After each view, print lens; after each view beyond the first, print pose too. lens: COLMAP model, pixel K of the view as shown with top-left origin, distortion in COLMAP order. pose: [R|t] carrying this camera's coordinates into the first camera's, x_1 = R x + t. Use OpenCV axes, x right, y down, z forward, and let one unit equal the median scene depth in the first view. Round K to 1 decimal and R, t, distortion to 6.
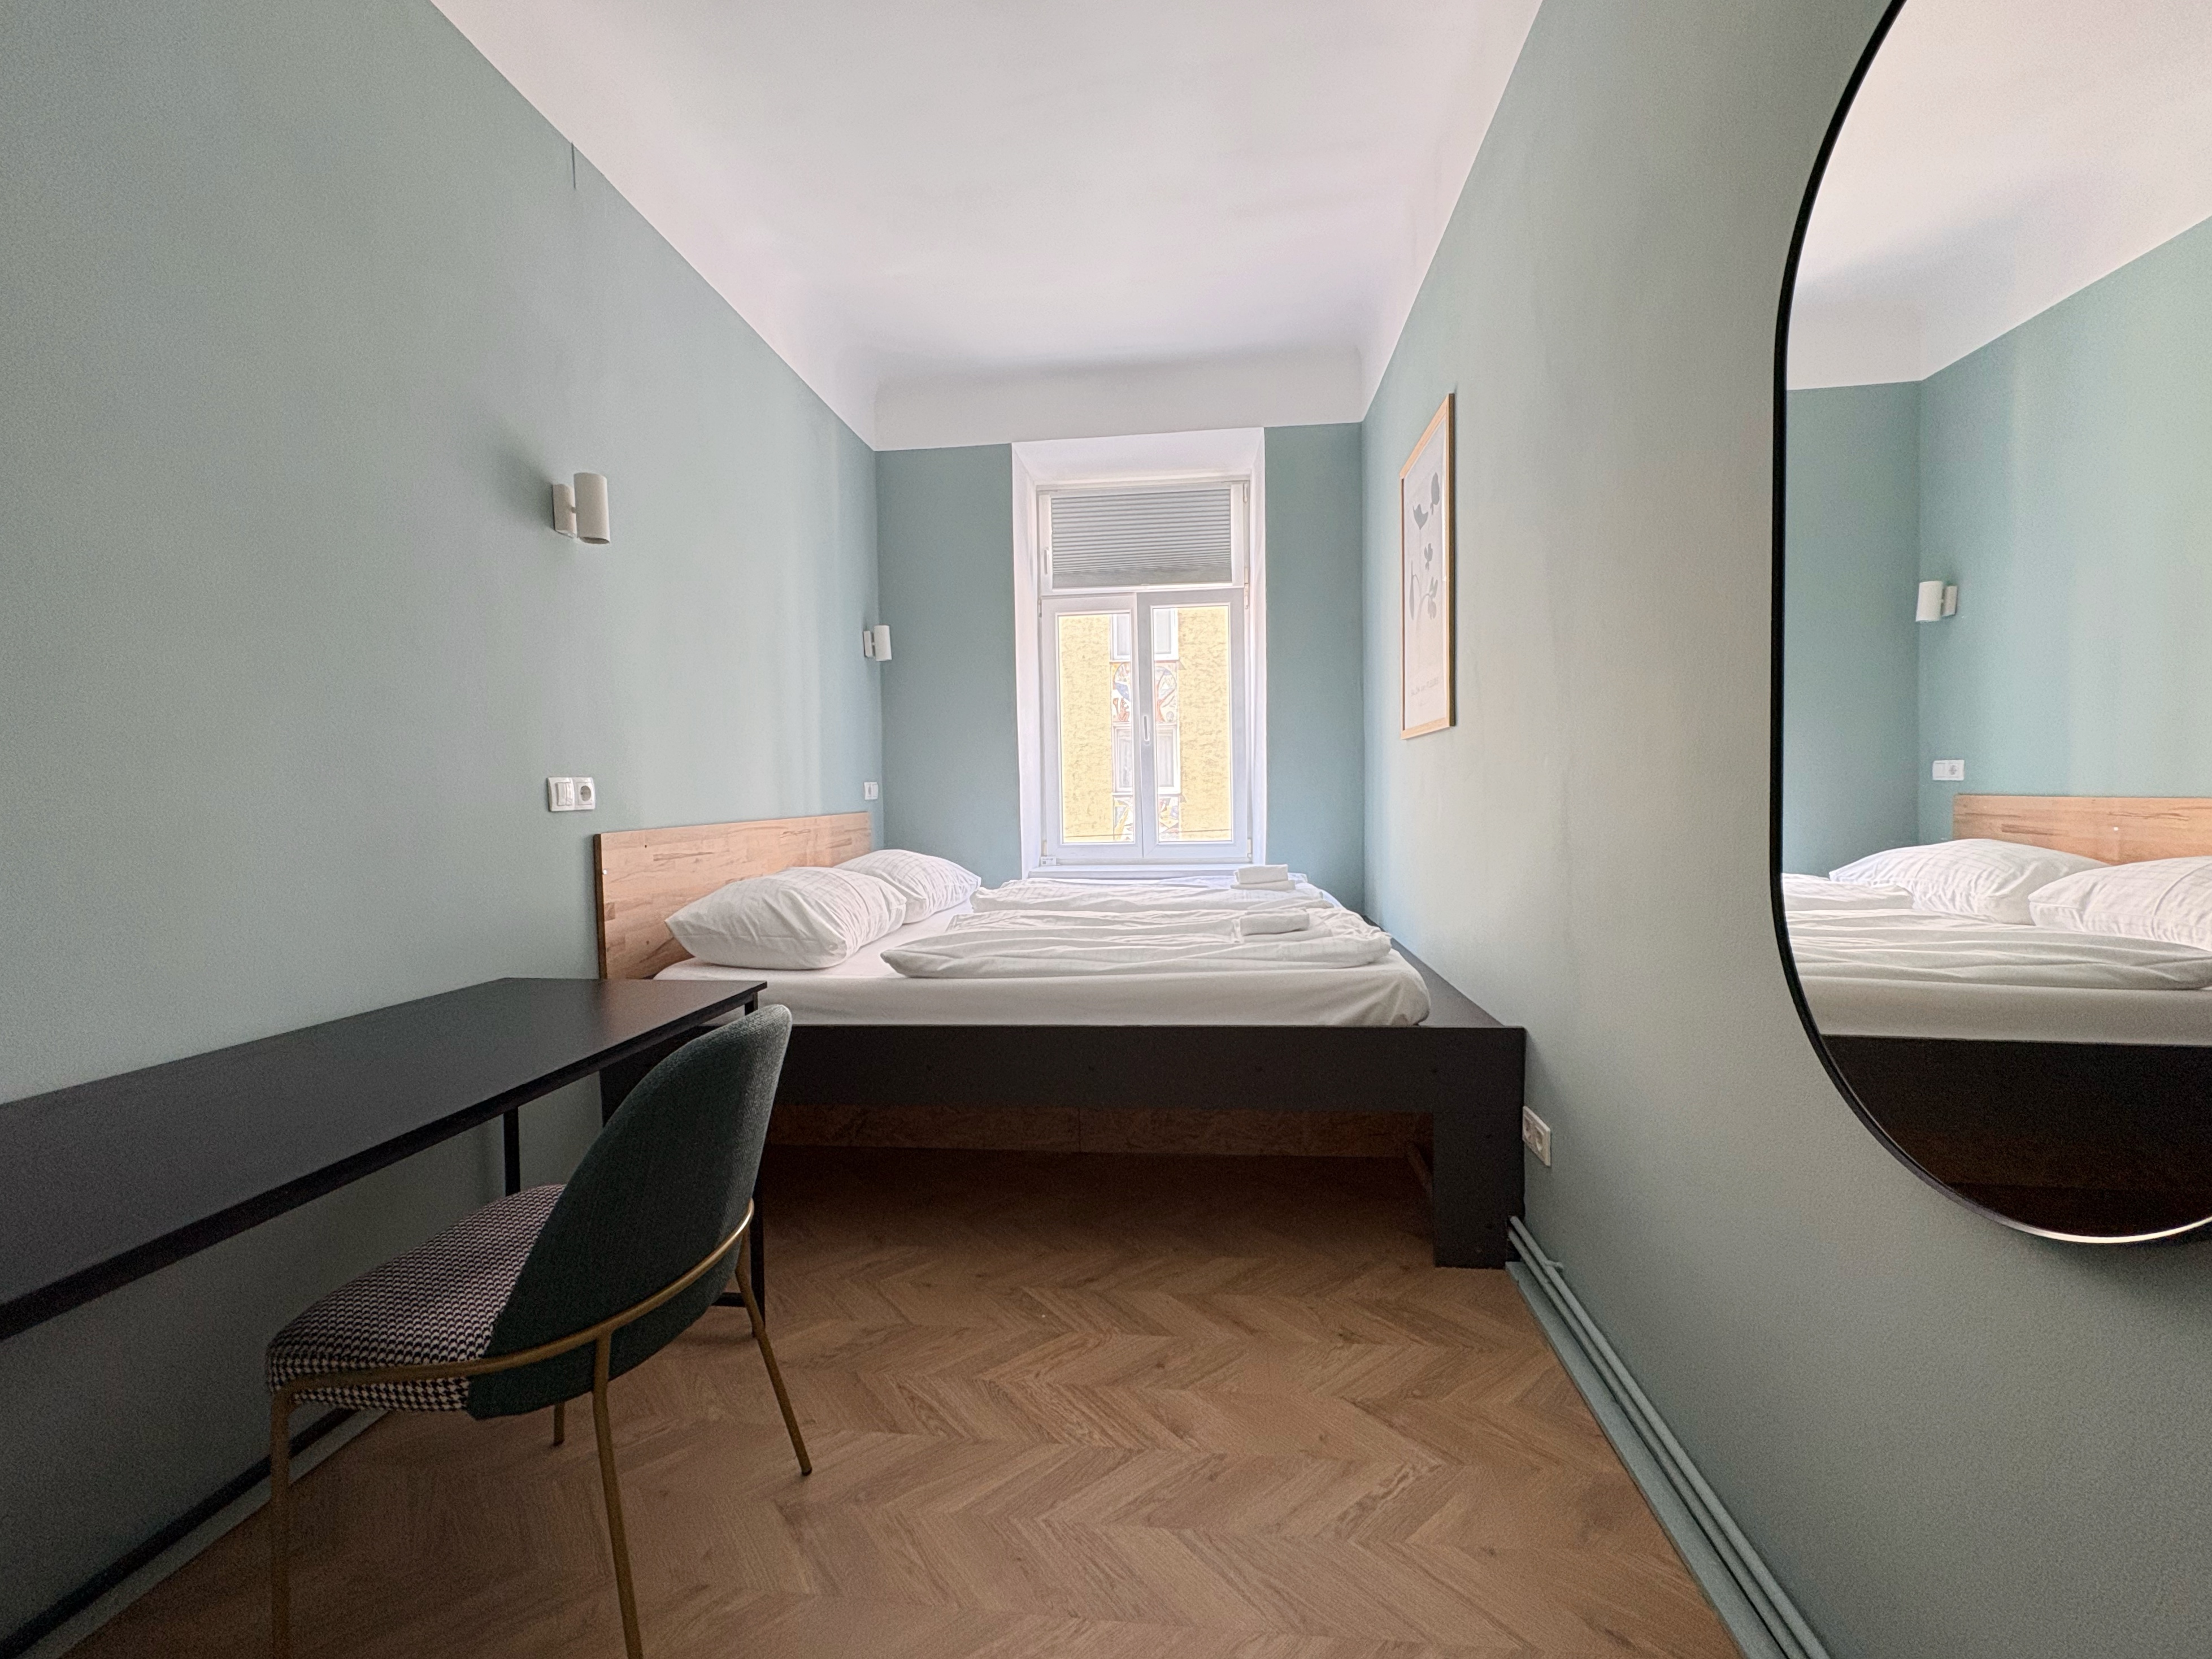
lens RADIAL K [[889.5, 0, 1106.0], [0, 889.5, 829.5], [0, 0, 1]] dist [0.001734, 0.000407]
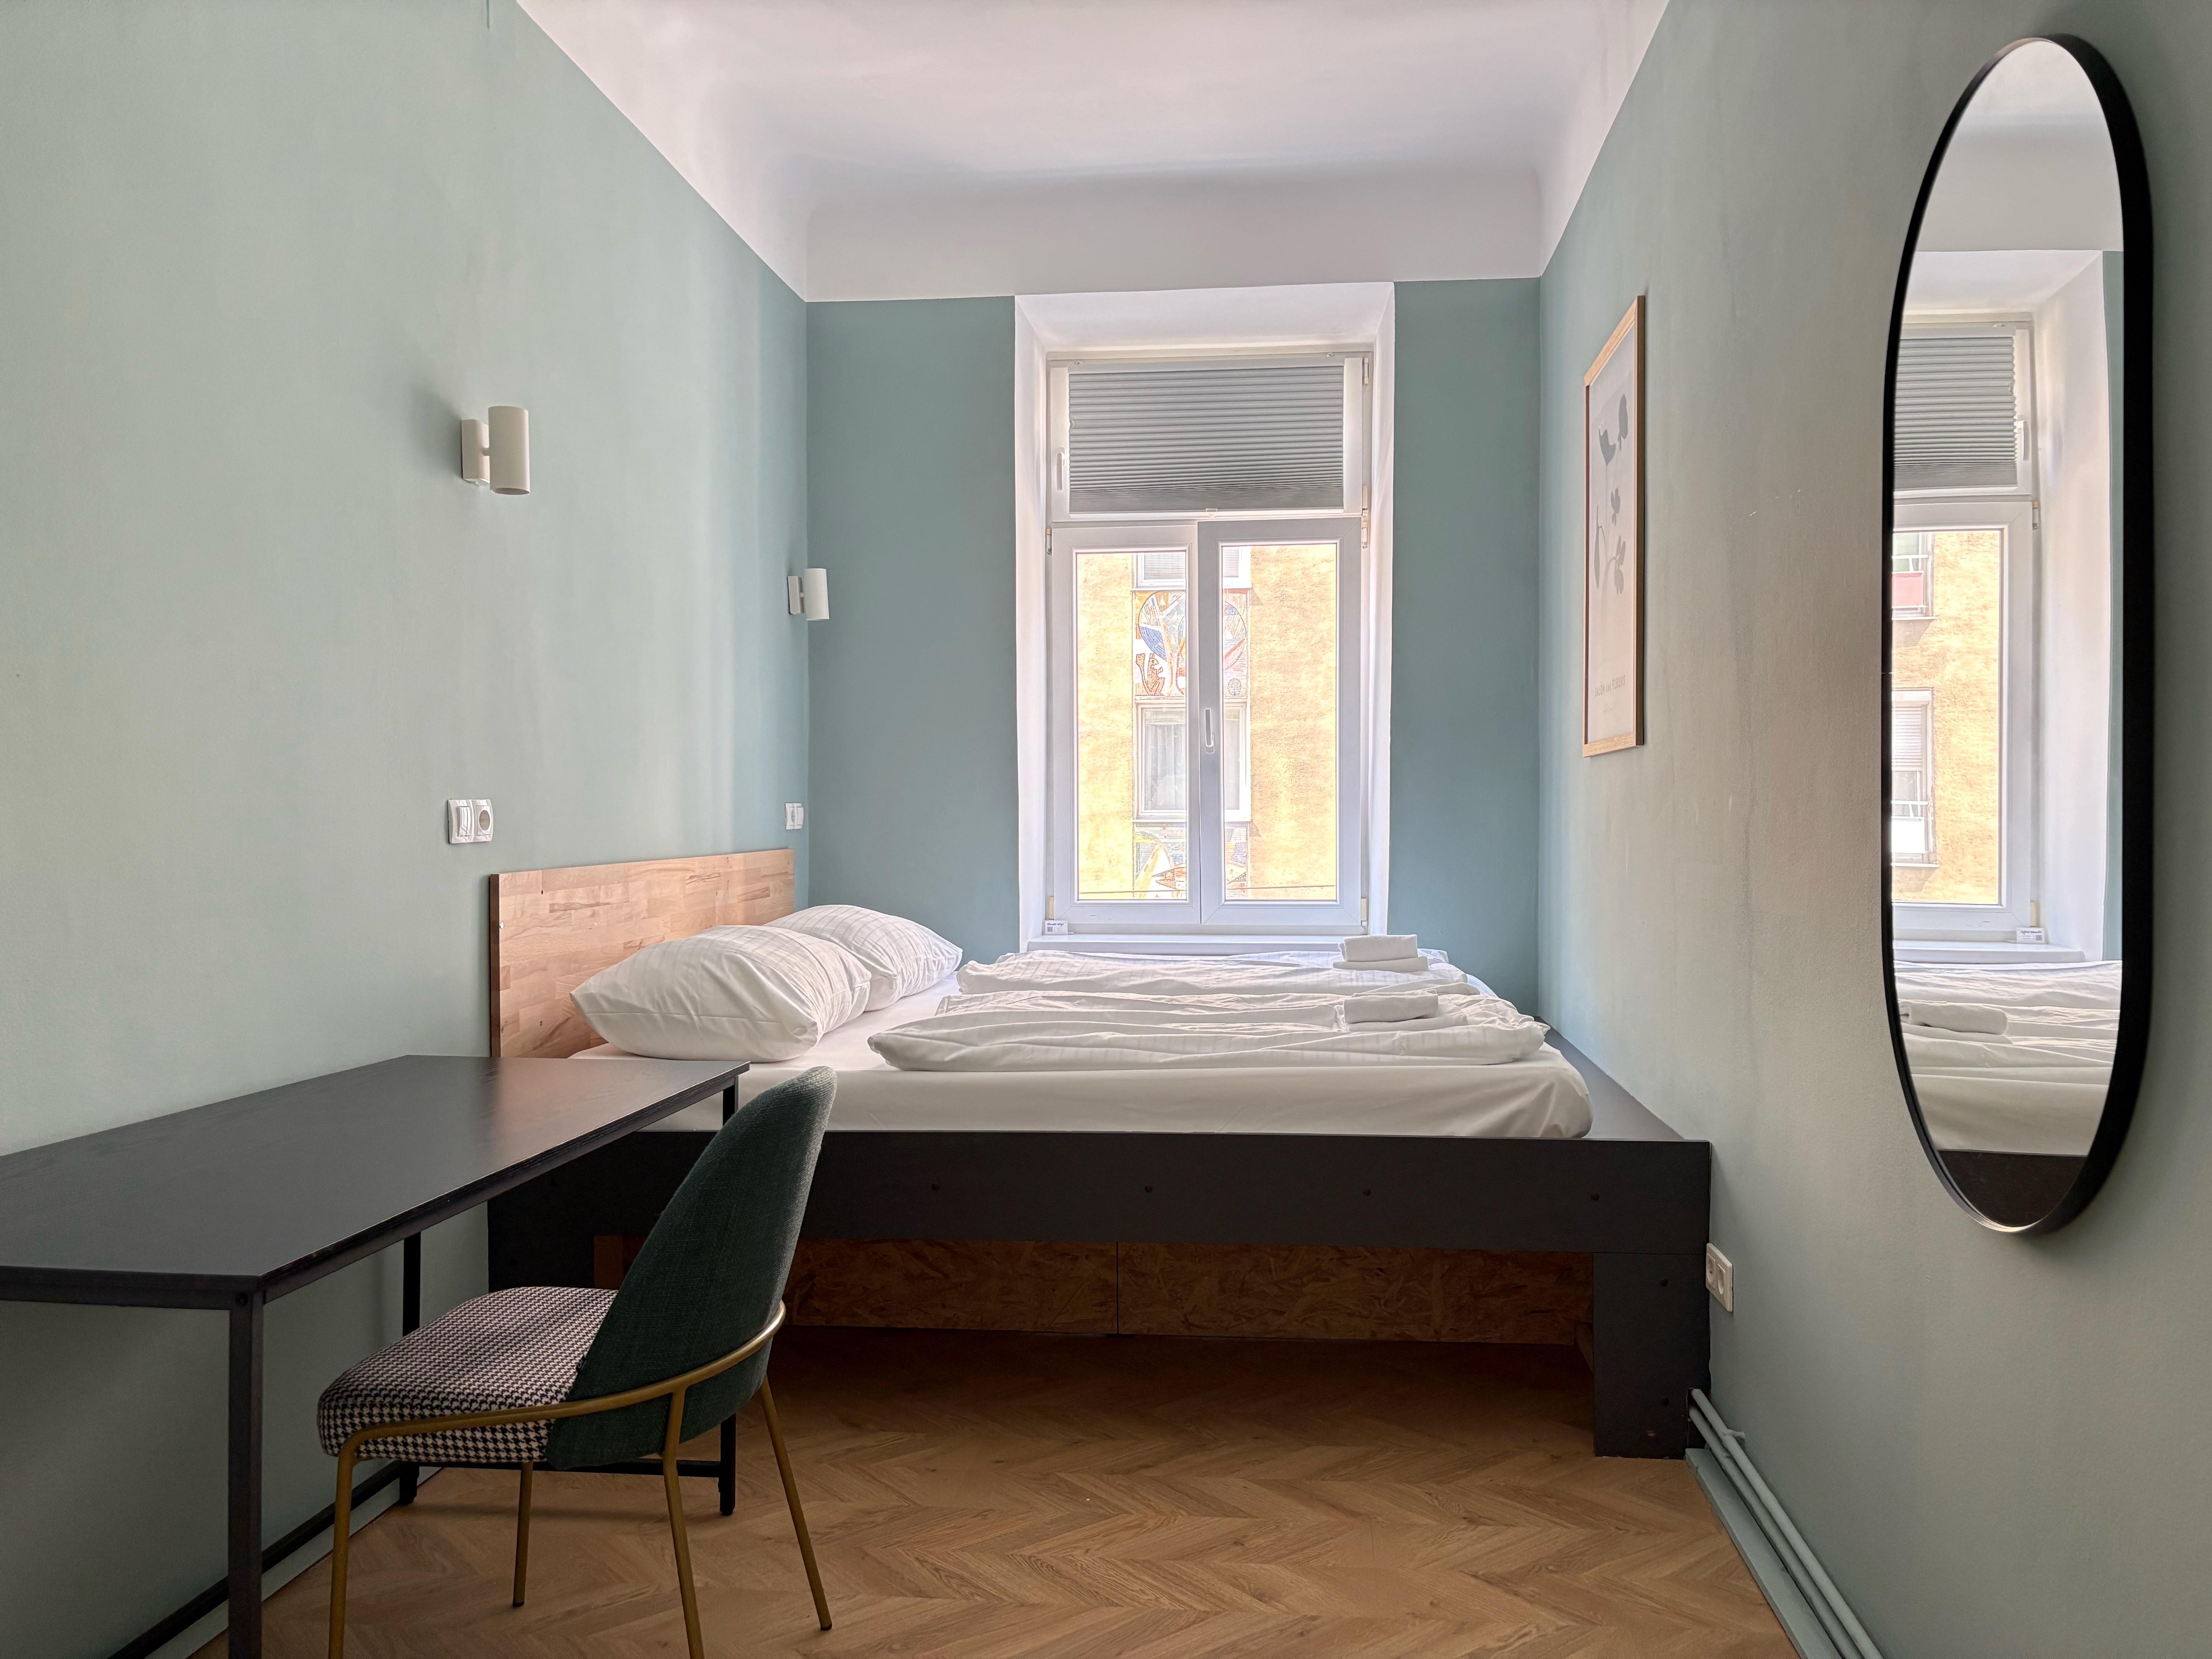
lens RADIAL K [[1683.9, 0, 1120.2], [0, 1683.9, 829.7], [0, 0, 1]] dist [0.104249, -0.125974]
pose [[0.999843, 0.015628, 0.008377, -0.054784], [-0.015351, 0.999365, -0.032156, 0.005648], [-0.008874, 0.032022, 0.999448, -0.446282]]
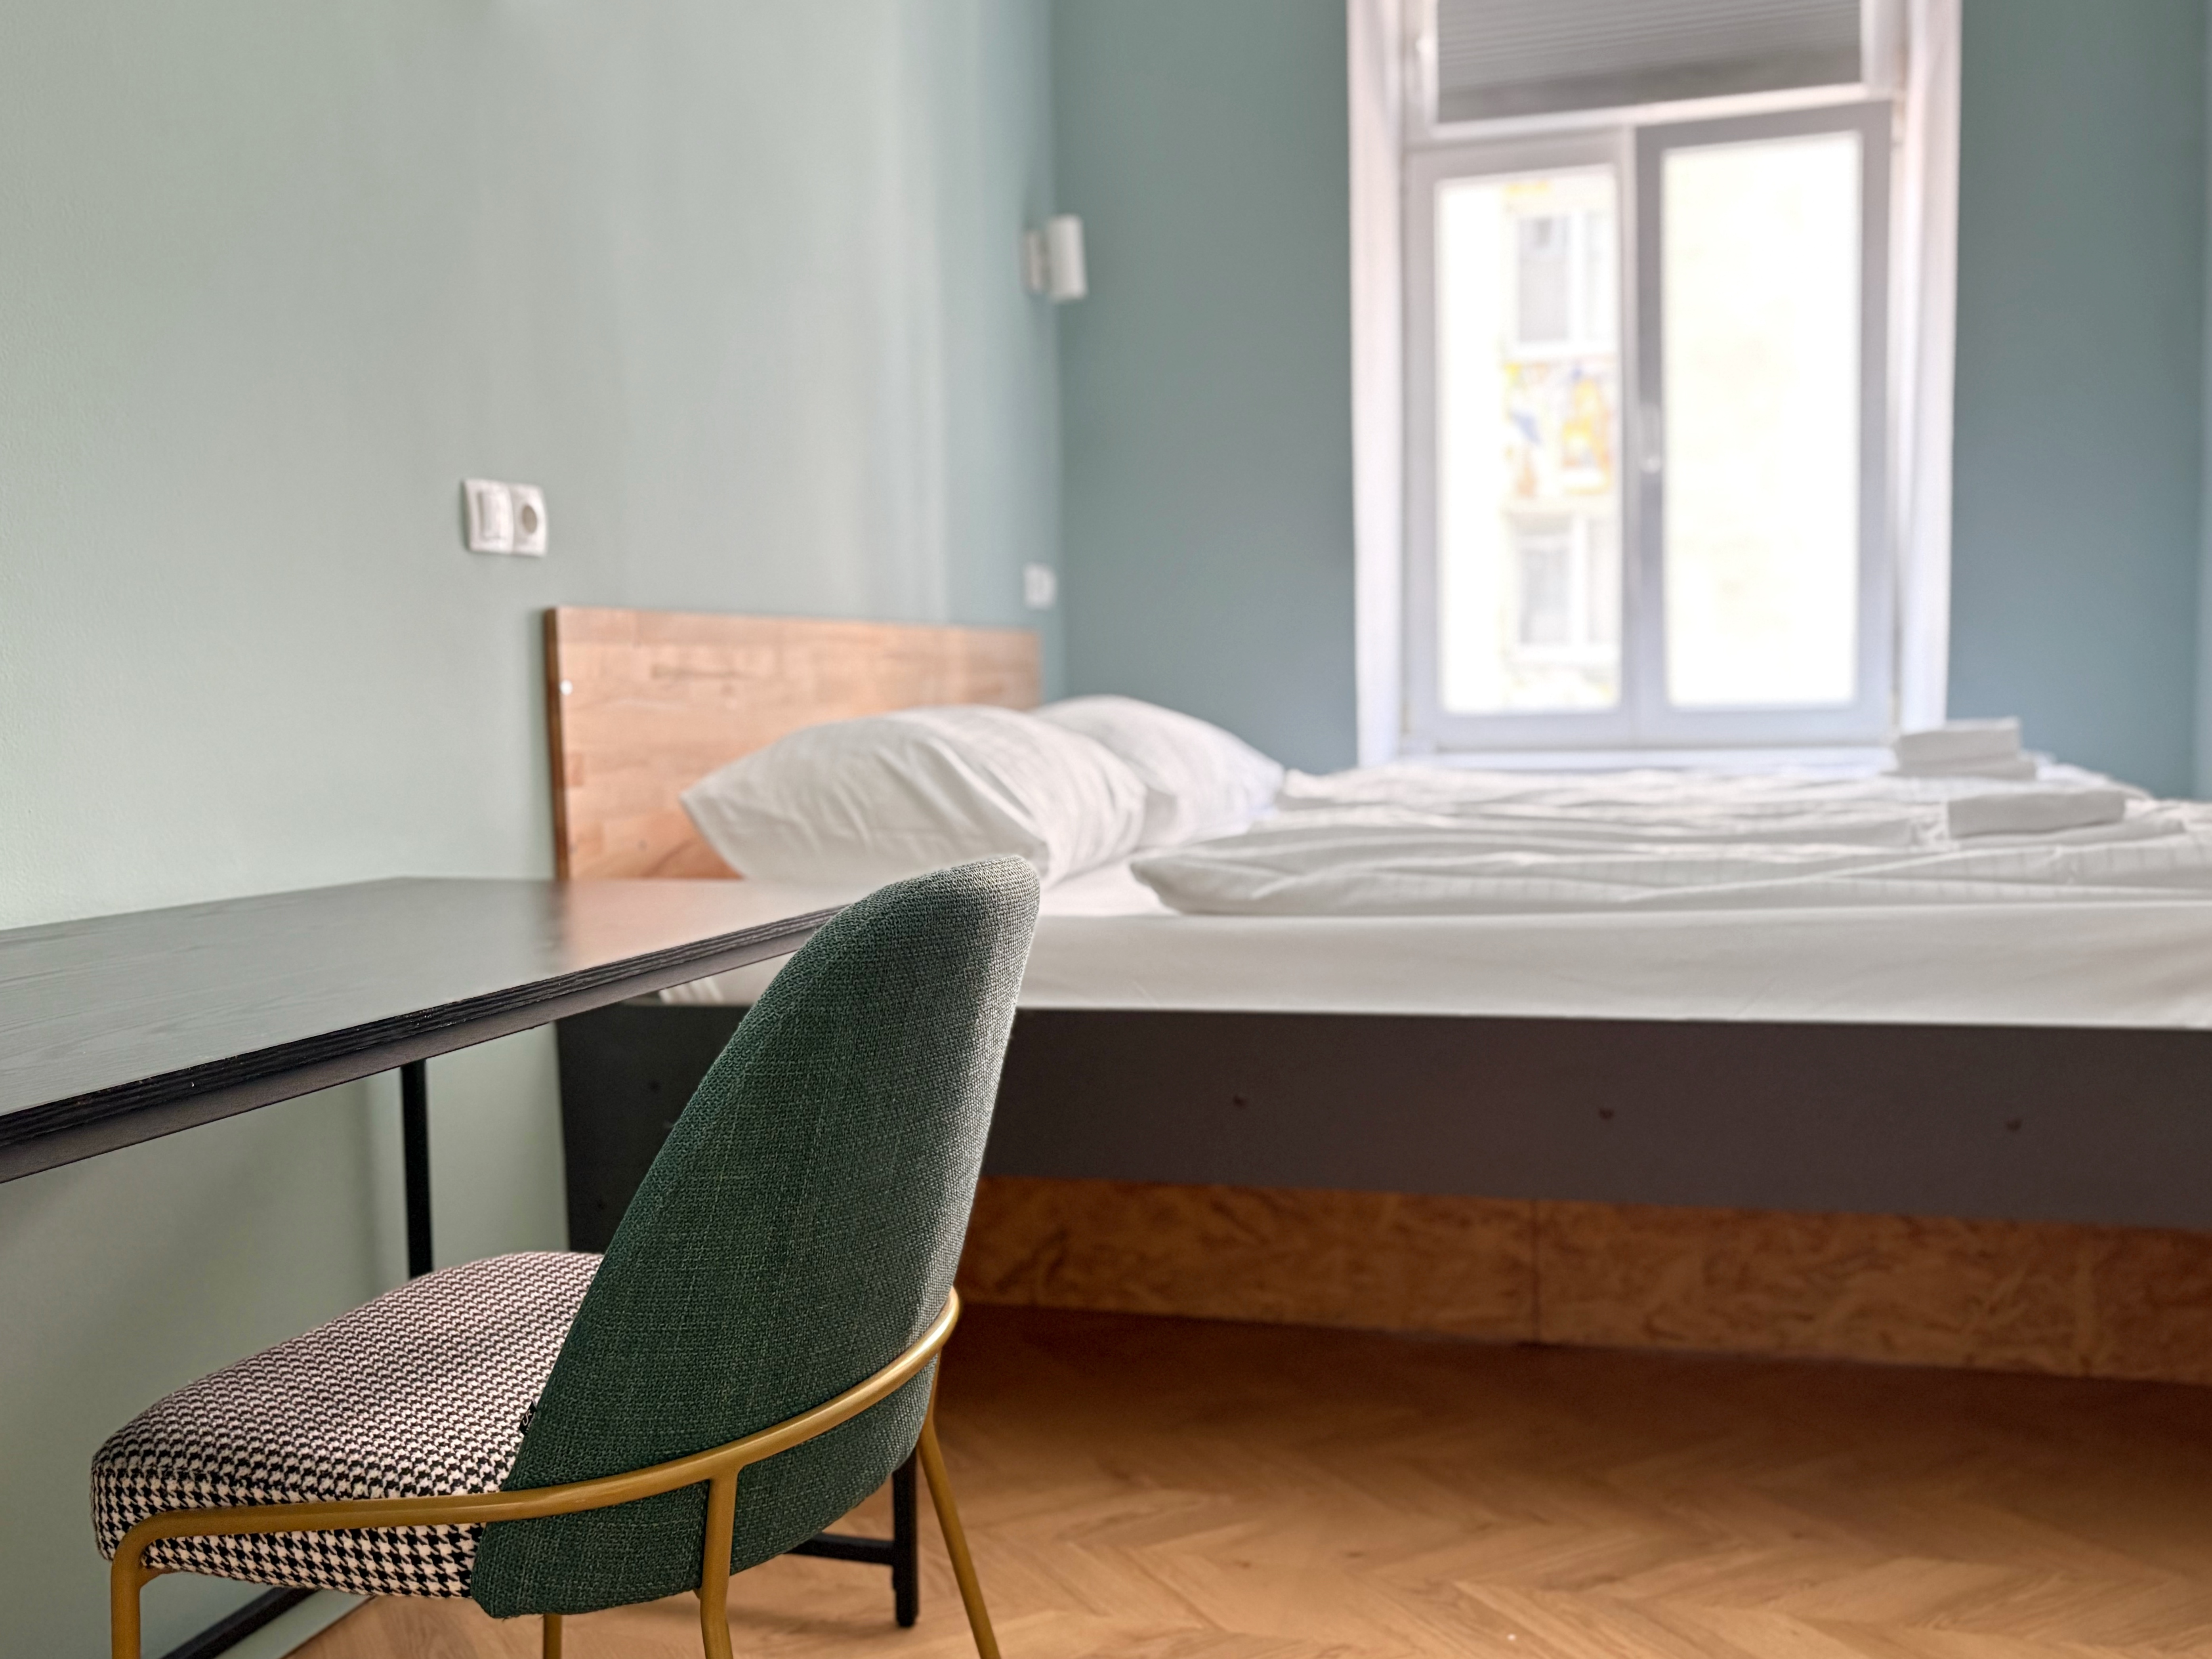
lens RADIAL K [[1959.8, 0, 1132.3], [0, 1959.8, 839.3], [0, 0, 1]] dist [0.087101, -0.113235]
pose [[0.986914, 0.008365, -0.161031, -0.087455], [-0.002917, 0.999416, 0.034039, 0.093738], [0.161222, -0.033123, 0.986362, -0.009834]]
